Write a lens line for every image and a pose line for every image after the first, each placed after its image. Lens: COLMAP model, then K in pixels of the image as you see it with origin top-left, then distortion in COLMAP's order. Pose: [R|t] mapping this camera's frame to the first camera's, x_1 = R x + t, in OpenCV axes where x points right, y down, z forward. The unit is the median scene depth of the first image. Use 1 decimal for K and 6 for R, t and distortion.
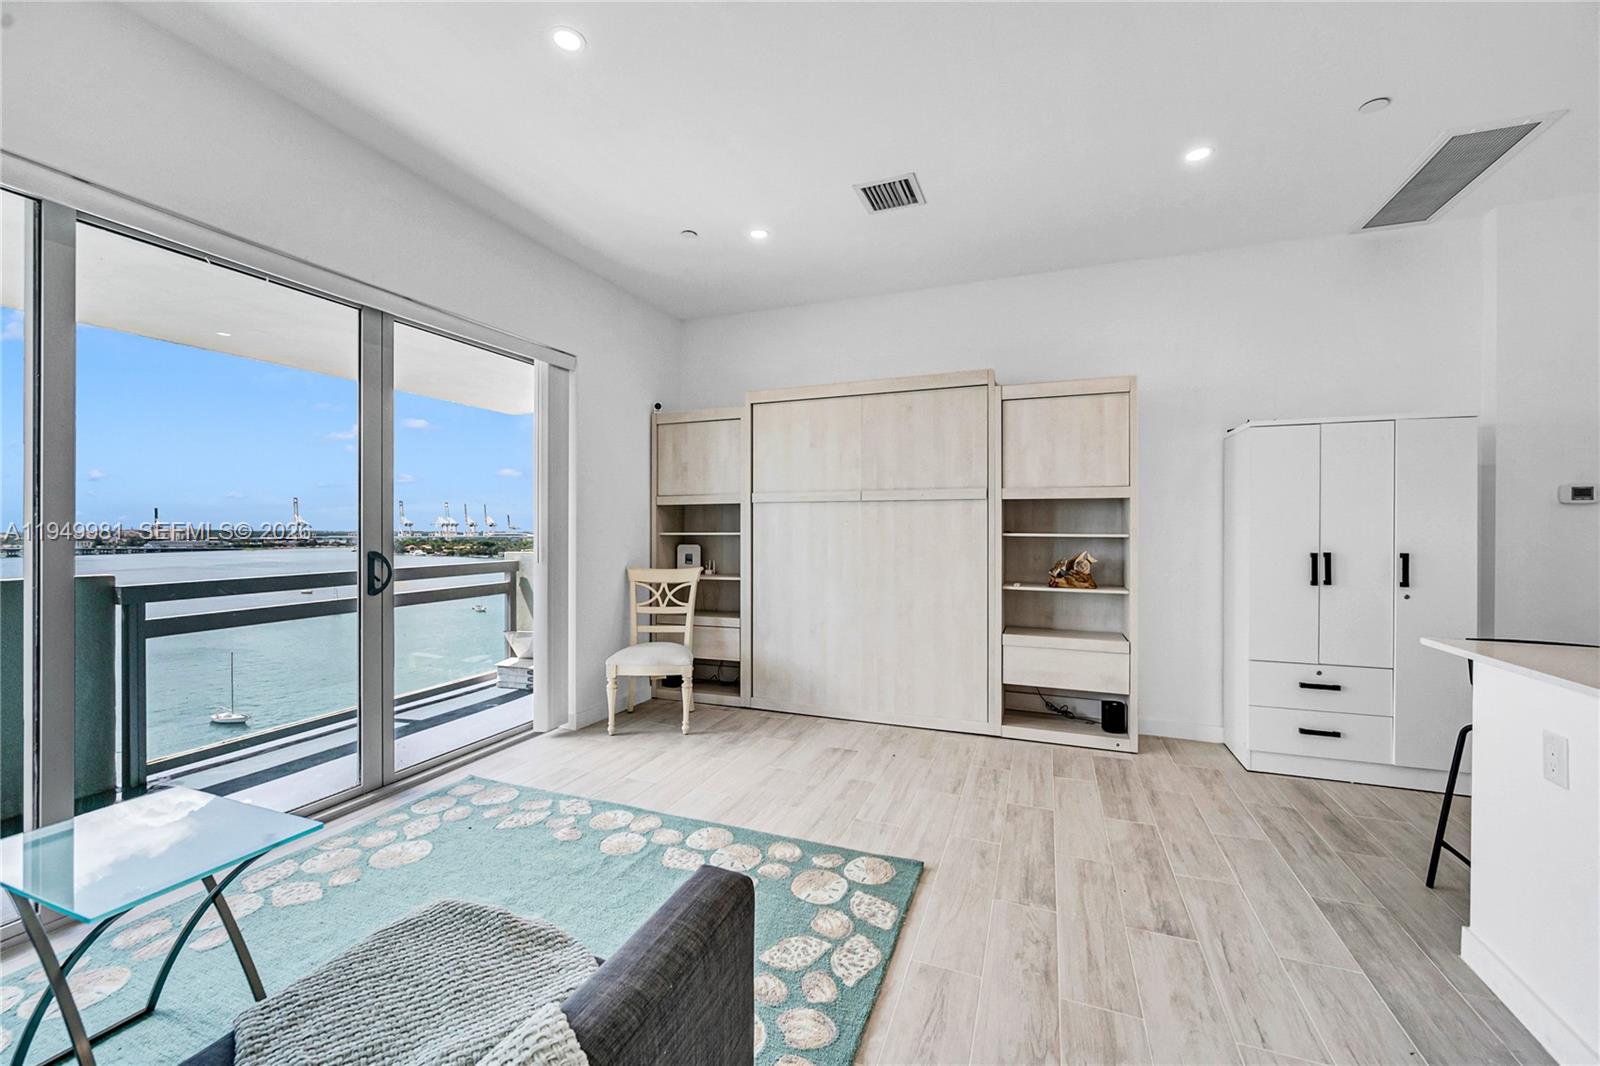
lens RADIAL K [[632.3, 0, 801.8], [0, 632.3, 529.1], [0, 0, 1]] dist [-0.000141, -0.000231]
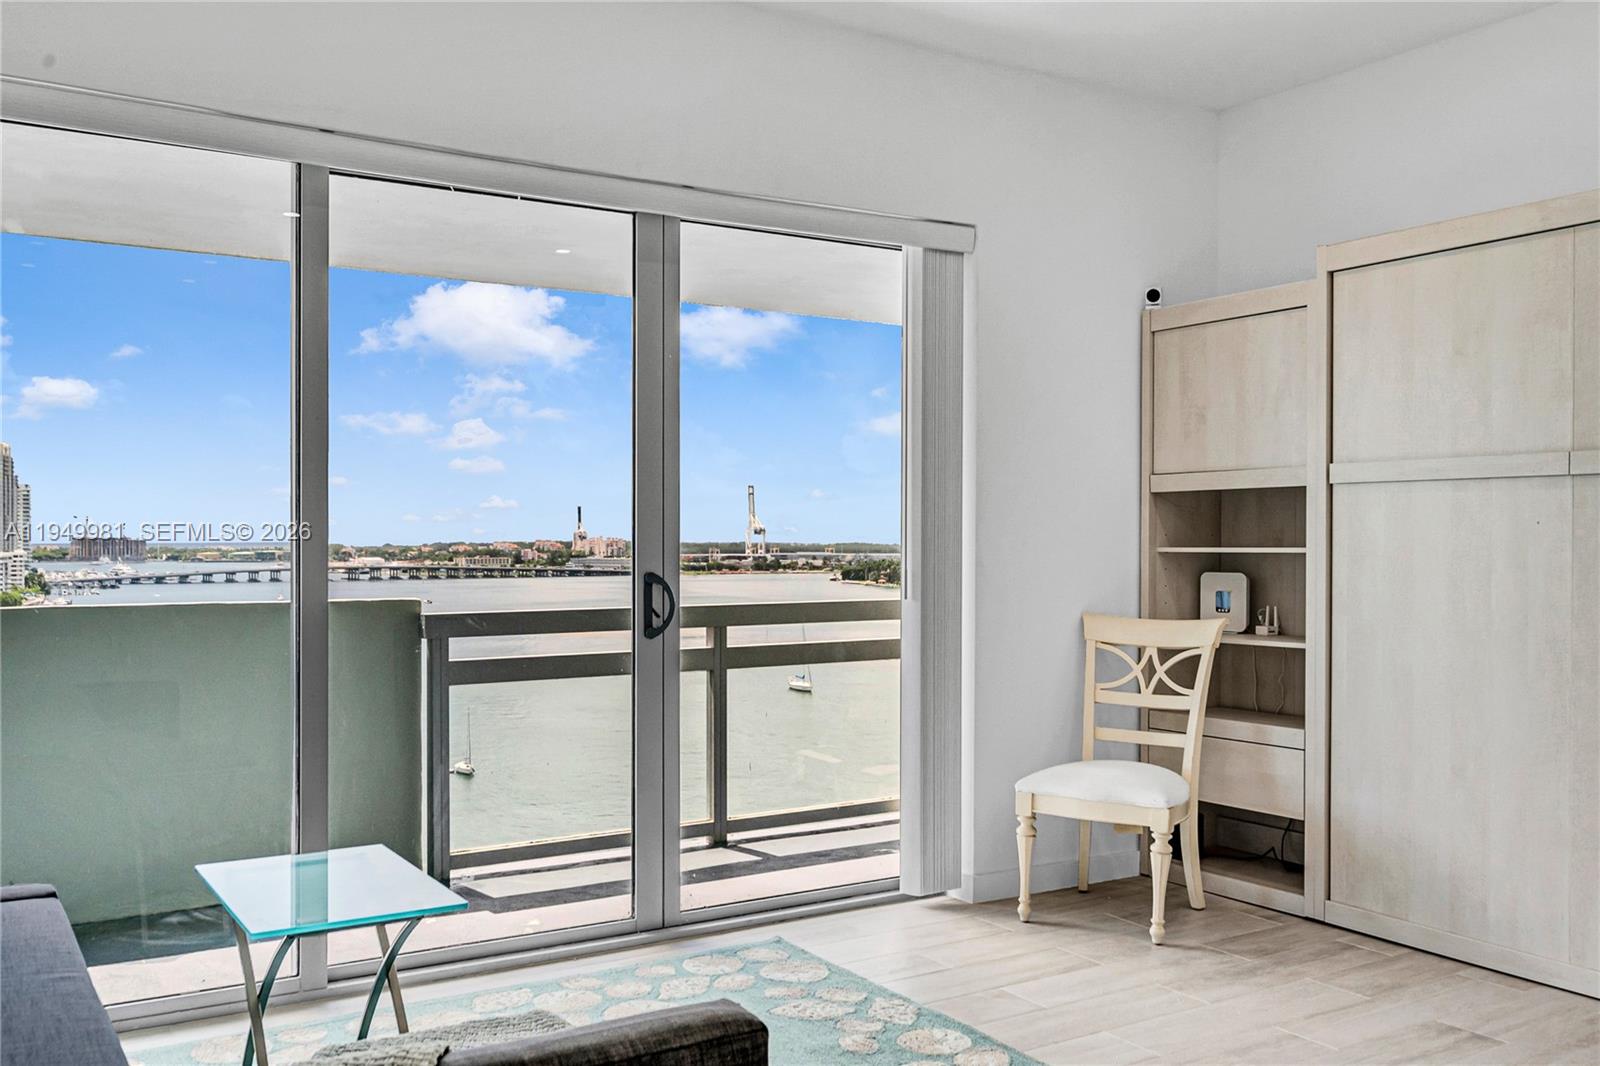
lens RADIAL K [[1406.4, 0, 802.8], [0, 1406.4, 536.7], [0, 0, 1]] dist [-0.005283, 0.010718]
pose [[0.802797, 0.000256, -0.596253, 0.259583], [-0.001991, 0.999995, -0.002250, 0.000469], [0.596250, 0.002993, 0.802793, -0.075484]]
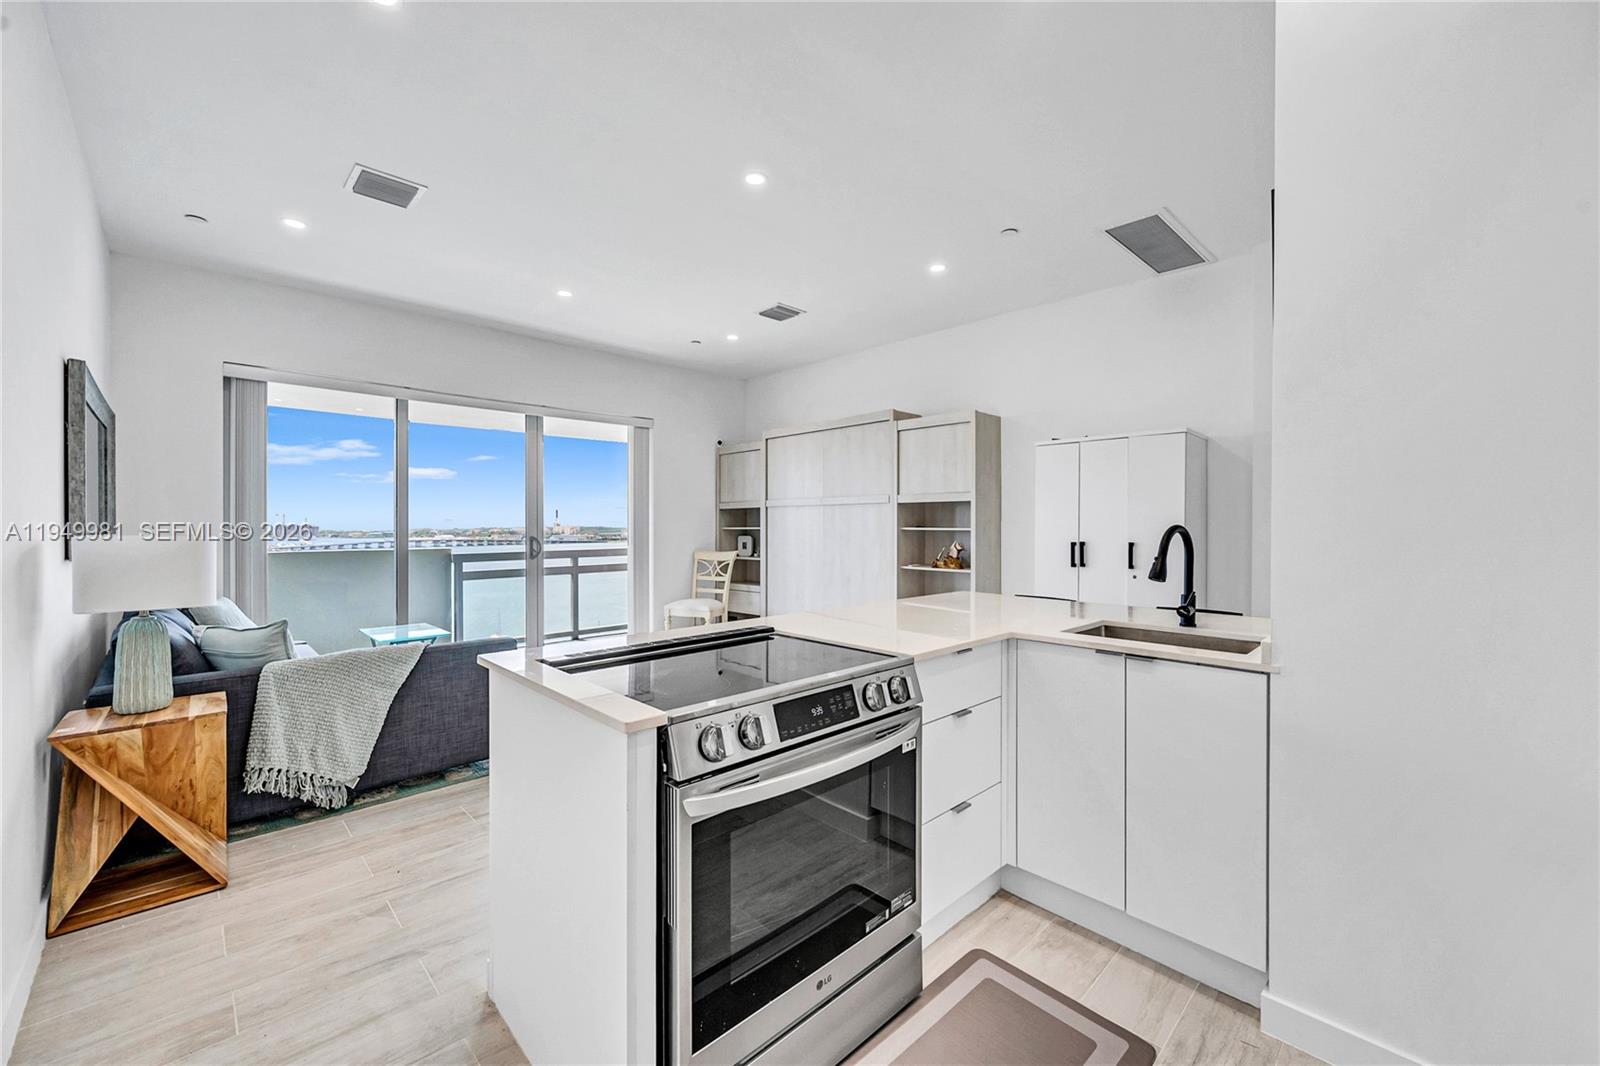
lens RADIAL K [[638.0, 0, 805.1], [0, 638.0, 527.2], [0, 0, 1]] dist [0.000645, 0.000149]
pose [[0.911035, 0.000141, -0.412330, 0.691161], [0.000781, 0.999998, 0.002066, 0.002339], [0.412329, -0.002204, 0.911032, -0.342481]]
